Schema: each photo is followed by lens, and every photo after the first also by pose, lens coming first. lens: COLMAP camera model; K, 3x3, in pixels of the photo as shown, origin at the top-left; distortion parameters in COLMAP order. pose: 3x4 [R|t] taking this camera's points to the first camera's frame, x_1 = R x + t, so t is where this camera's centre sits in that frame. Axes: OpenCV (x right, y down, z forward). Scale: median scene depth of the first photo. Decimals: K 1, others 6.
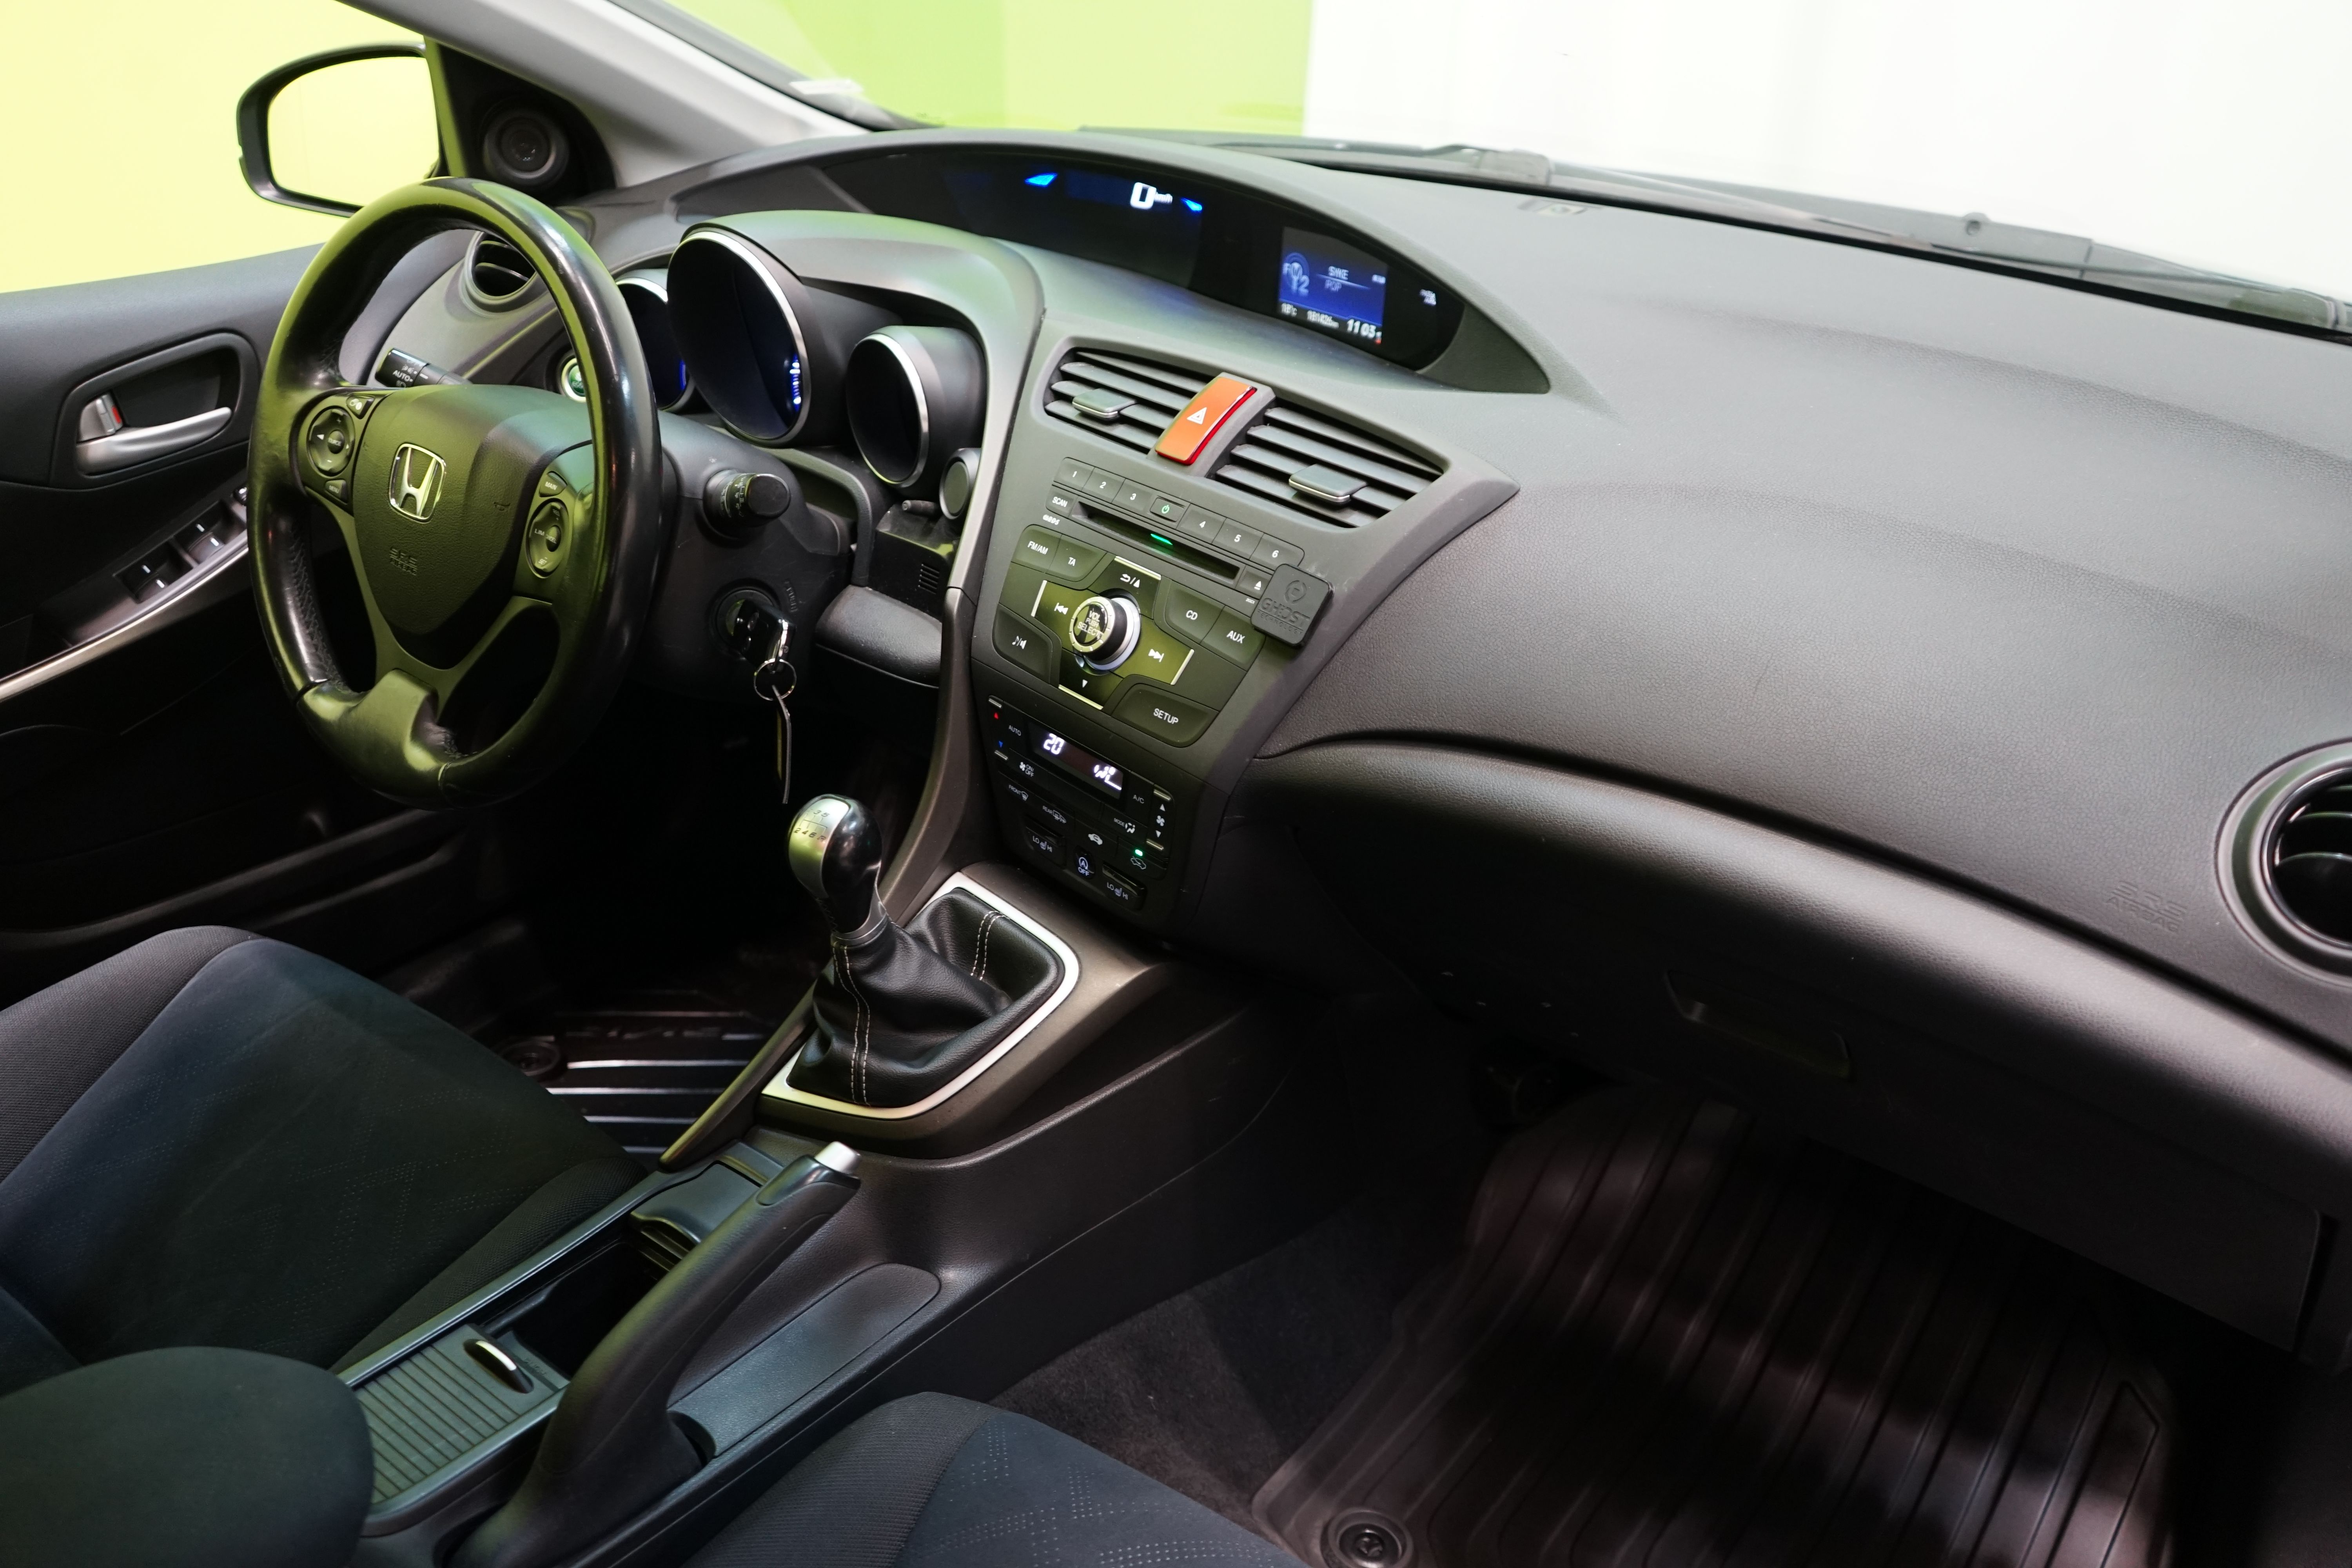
lens RADIAL K [[1899.0, 0, 1184.9], [0, 1899.0, 780.1], [0, 0, 1]] dist [-0.015336, -0.002722]
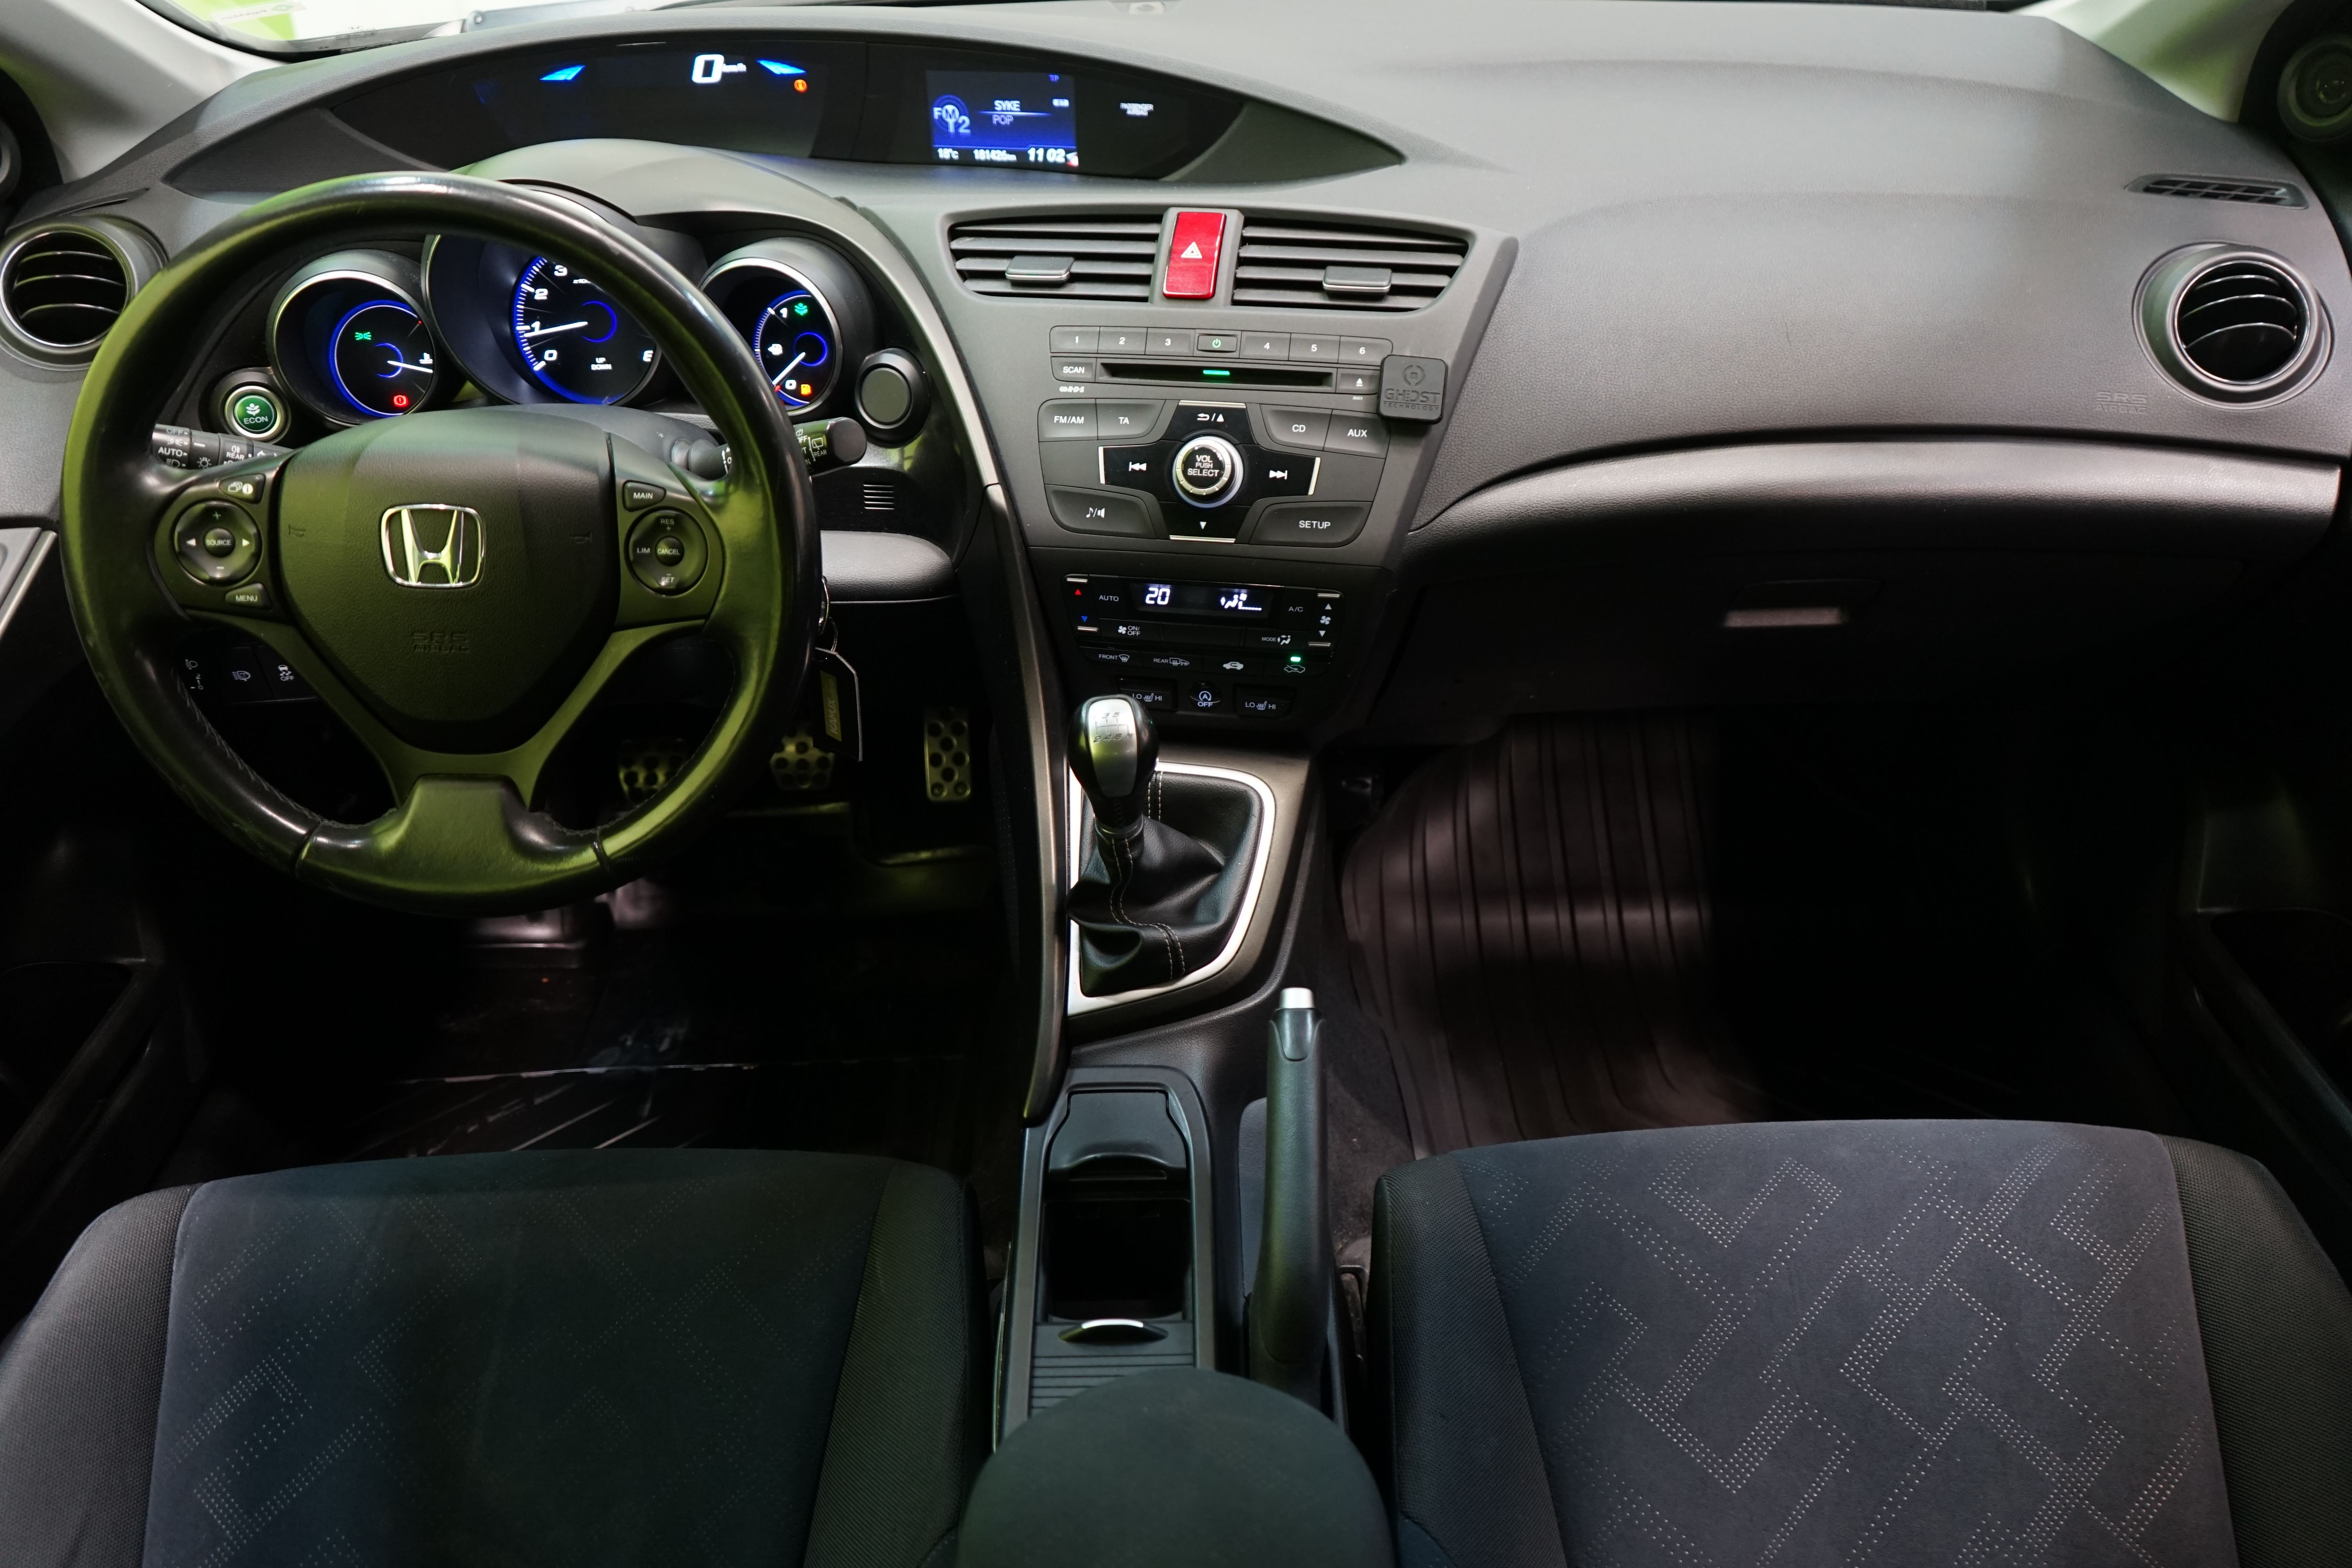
lens RADIAL K [[1957.9, 0, 1176.0], [0, 1957.9, 784.0], [0, 0, 1]] dist [0.001574, -0.004622]
pose [[0.782558, -0.366174, 0.503508, -0.628121], [0.318695, 0.930360, 0.181281, -0.112644], [-0.534824, 0.018603, 0.844759, 0.092419]]
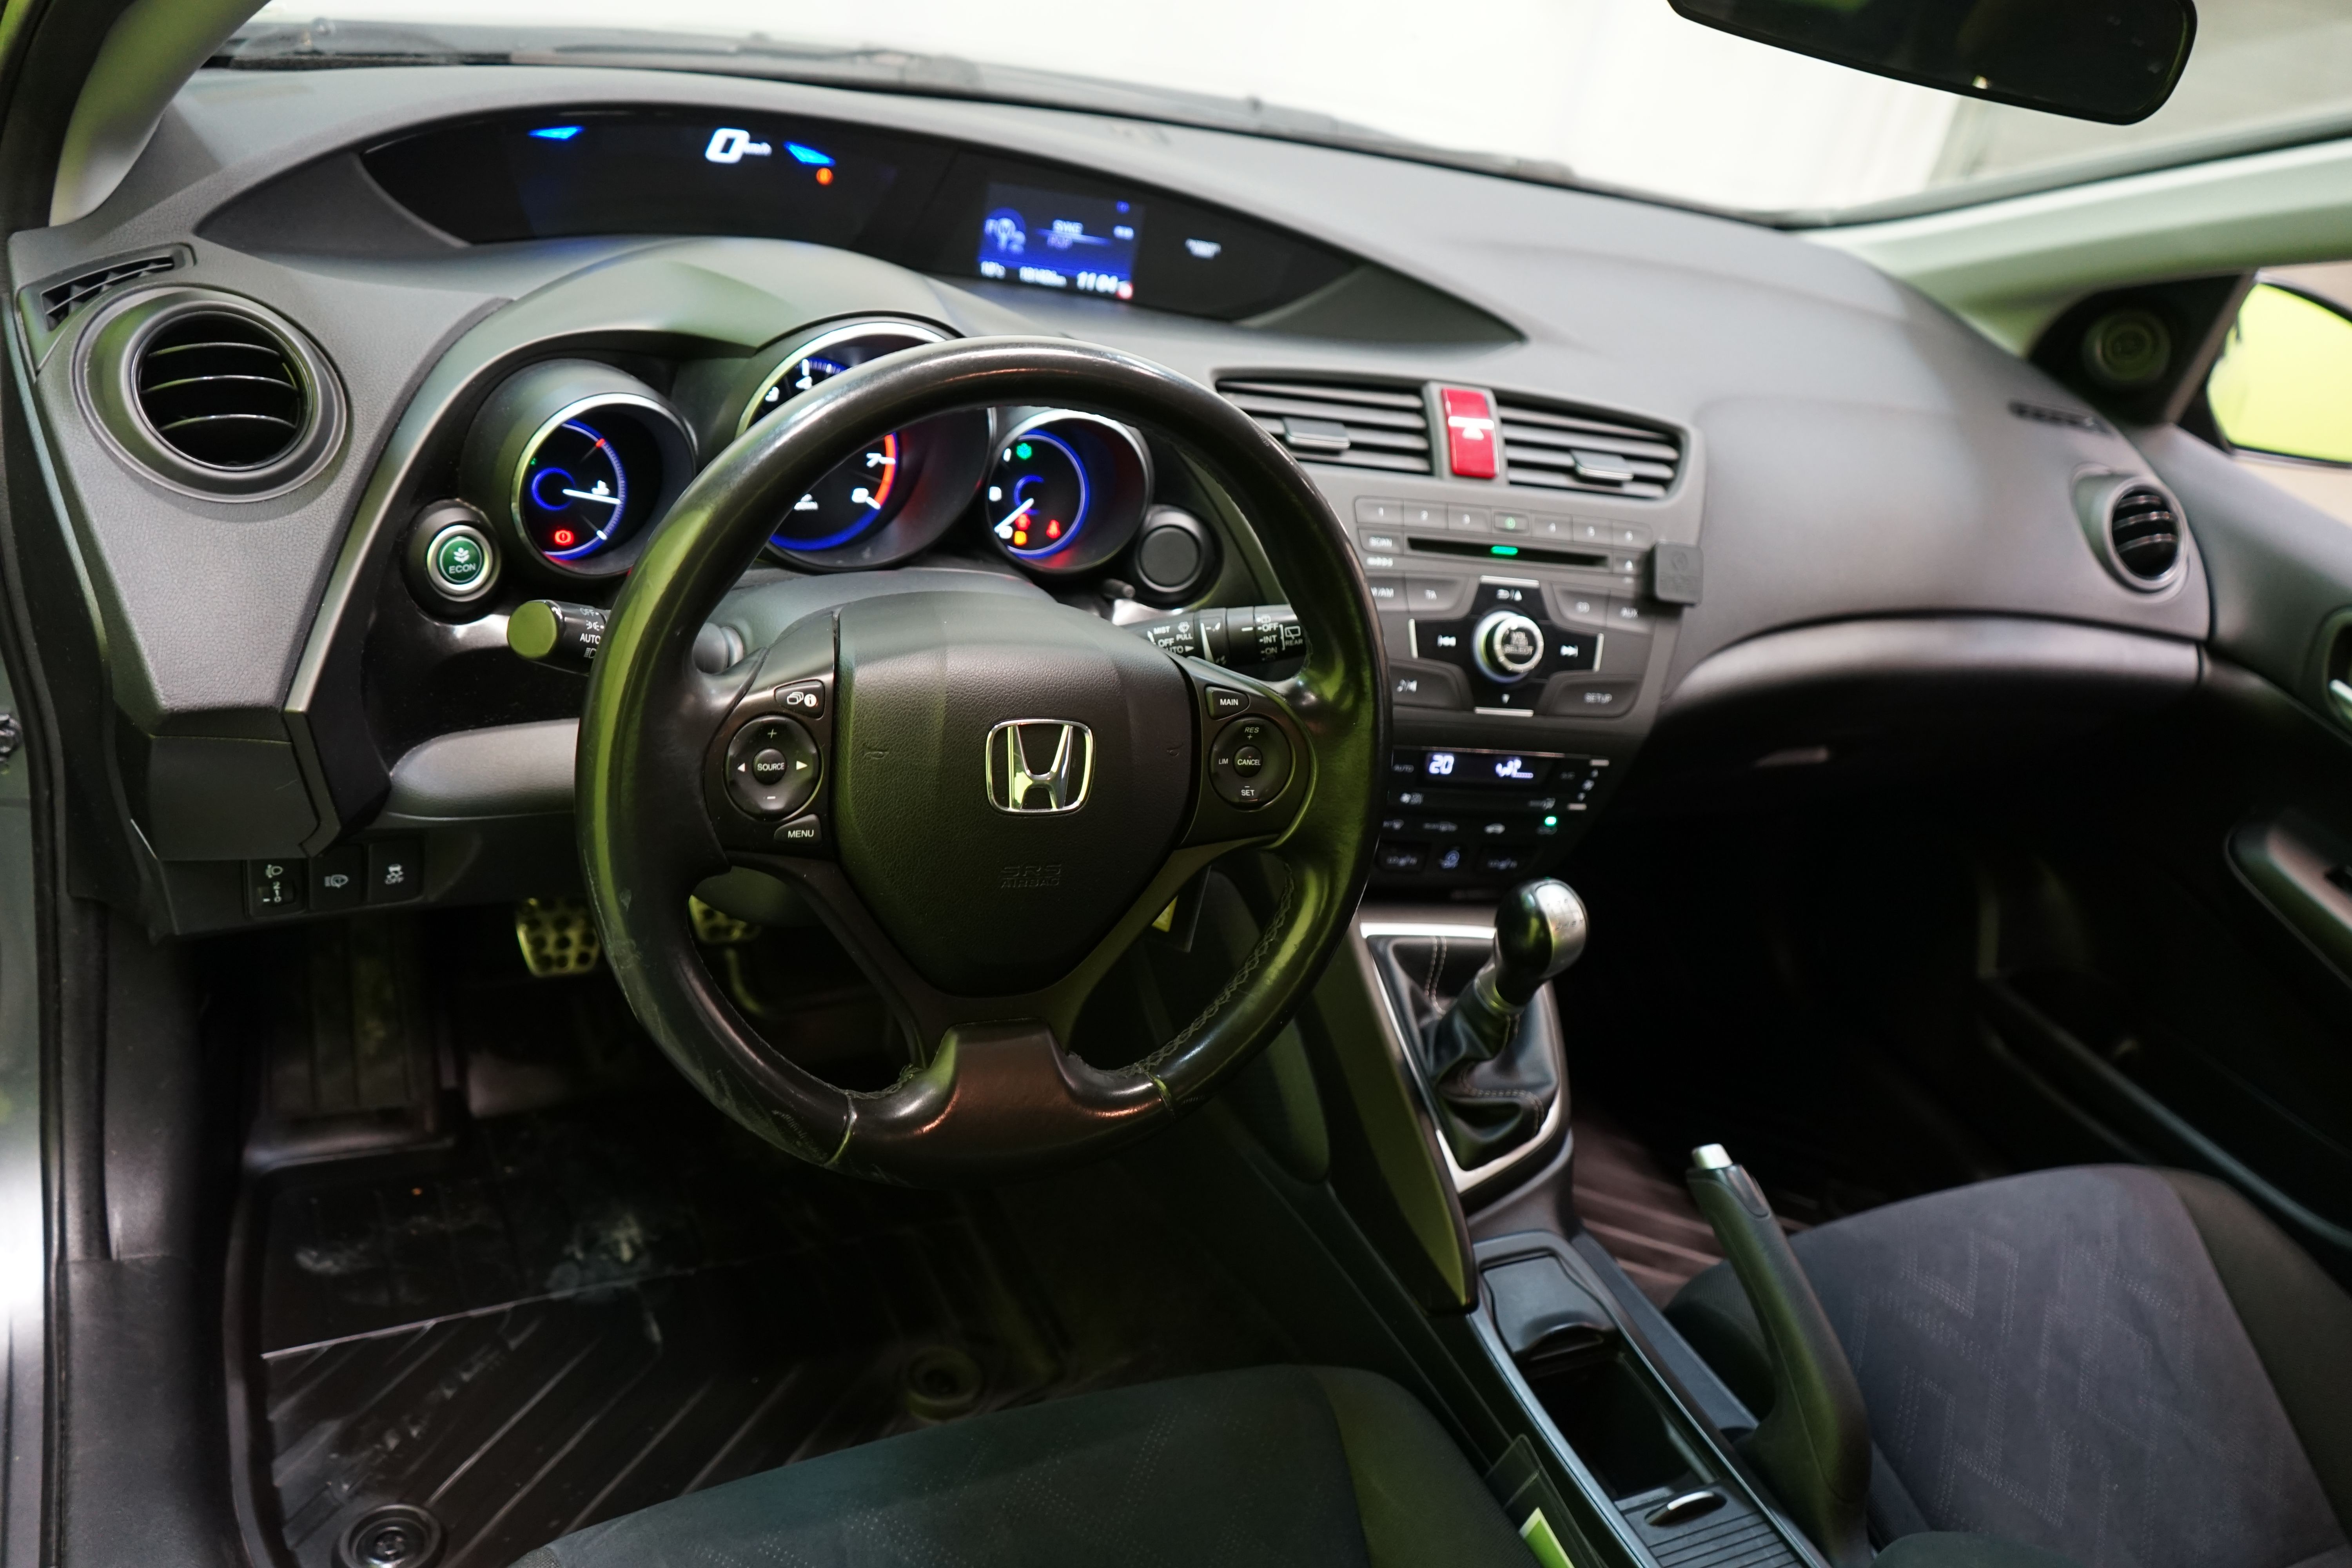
lens RADIAL K [[1899.0, 0, 1184.9], [0, 1899.0, 780.1], [0, 0, 1]] dist [-0.015336, -0.002722]
pose [[0.433139, -0.385114, 0.814910, -0.980185], [0.224116, 0.921744, 0.316481, -0.371909], [-0.873019, 0.045555, 0.485554, 0.604461]]
